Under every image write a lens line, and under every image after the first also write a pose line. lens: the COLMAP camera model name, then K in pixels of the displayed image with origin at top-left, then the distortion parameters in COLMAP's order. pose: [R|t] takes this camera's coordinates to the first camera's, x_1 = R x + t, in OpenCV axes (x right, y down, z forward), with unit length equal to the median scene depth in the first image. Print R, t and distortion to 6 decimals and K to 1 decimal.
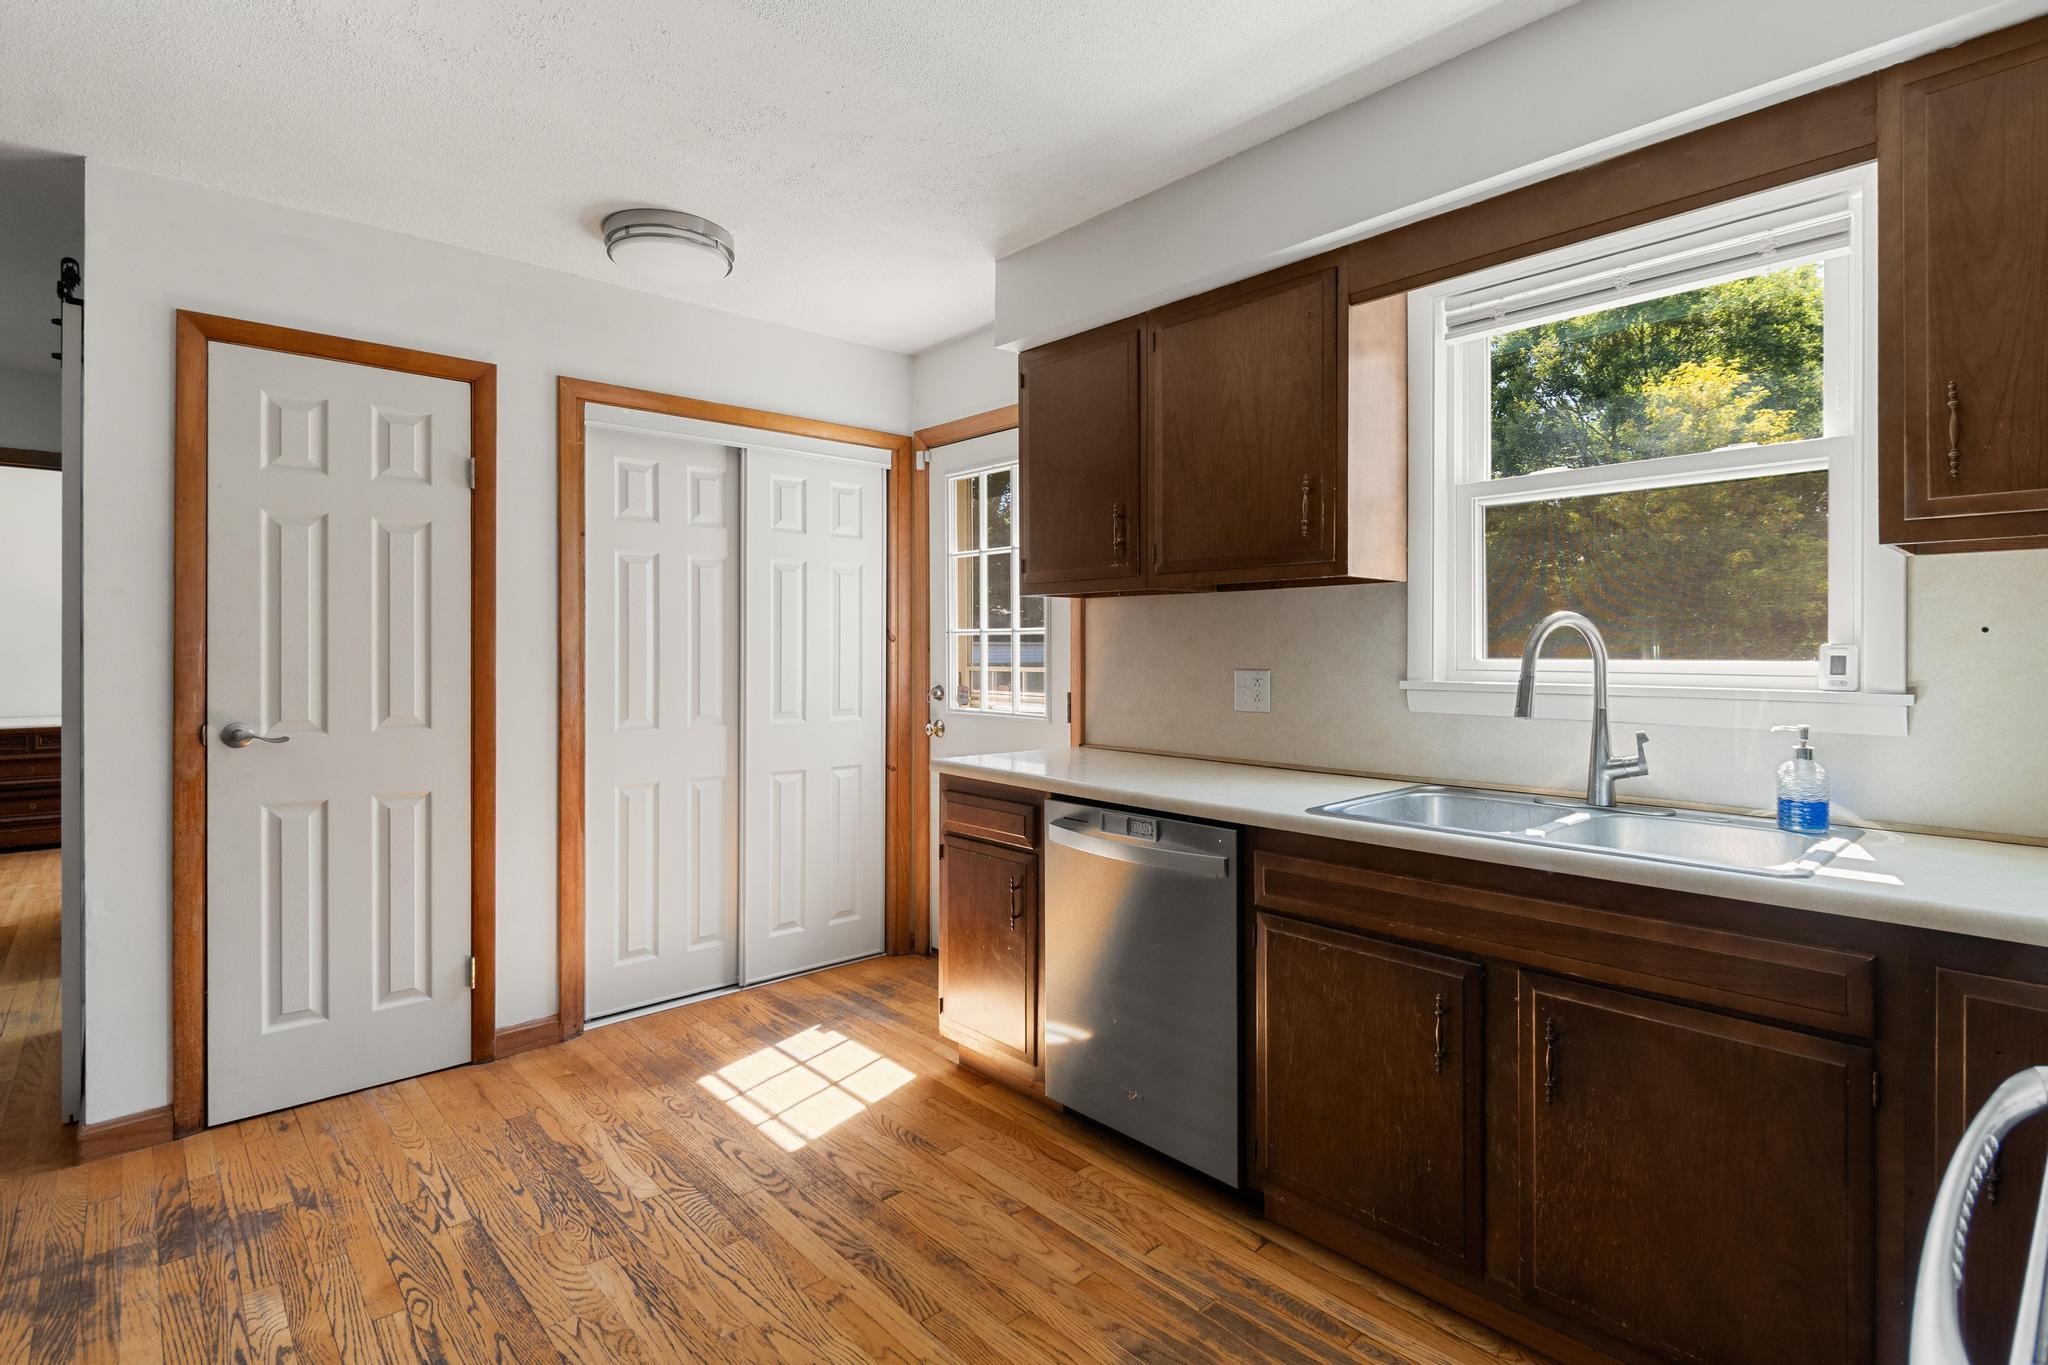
lens RADIAL K [[992.4, 0, 1022.4], [0, 992.4, 646.0], [0, 0, 1]] dist [0.001095, -0.000156]
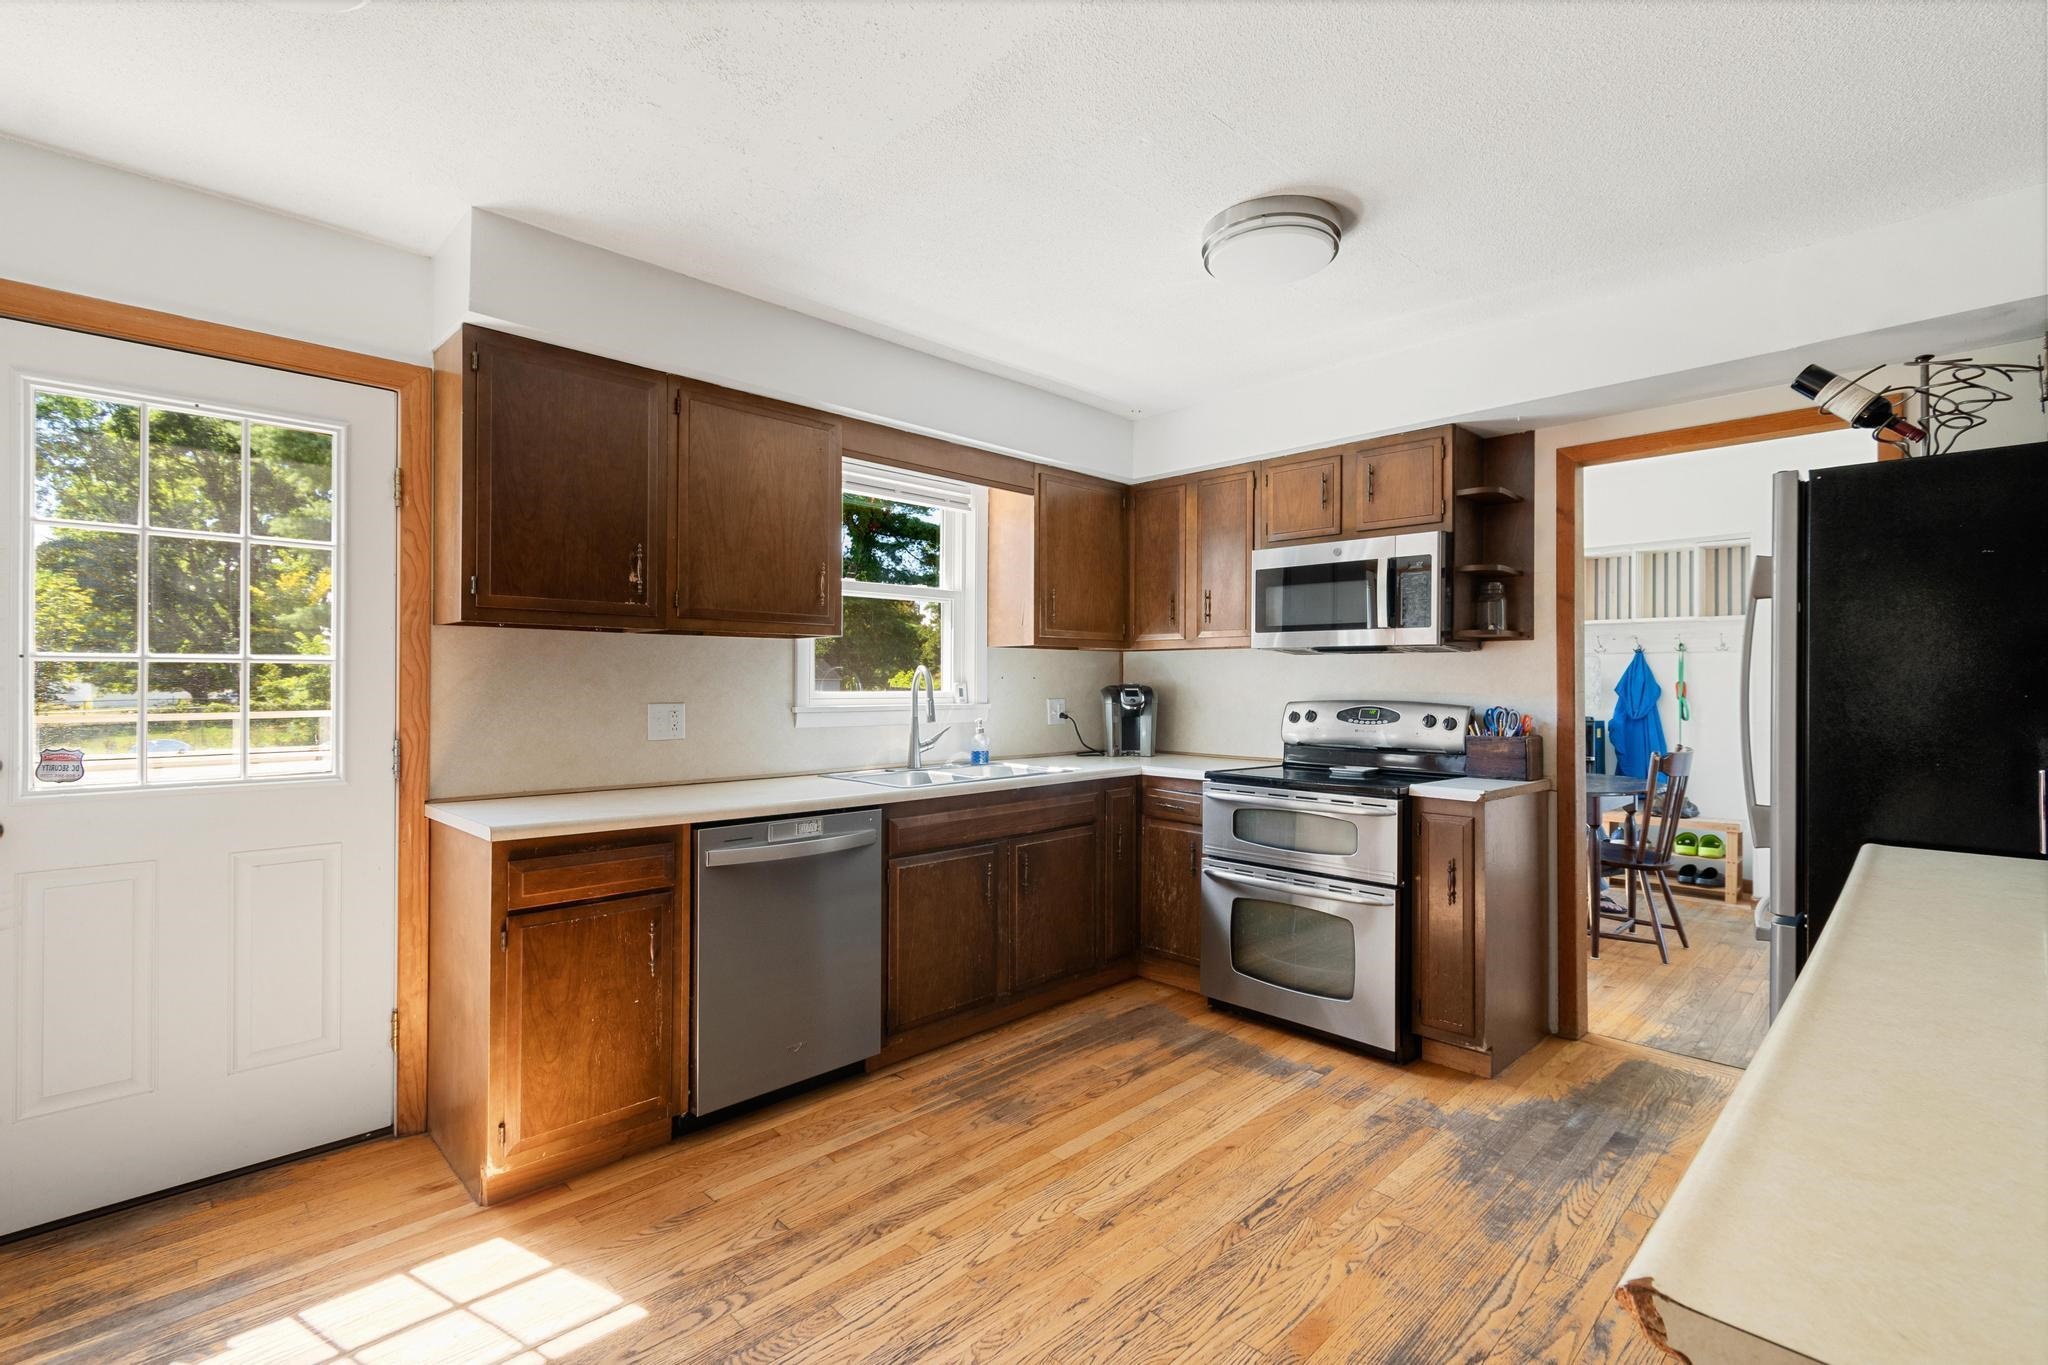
lens RADIAL K [[941.5, 0, 1037.3], [0, 941.5, 669.5], [0, 0, 1]] dist [0.002770, 0.000719]
pose [[-0.063241, 0.017812, 0.997839, -1.116293], [-0.002920, 0.999833, -0.018032, 0.004192], [-0.997994, -0.004054, -0.063179, 0.802170]]
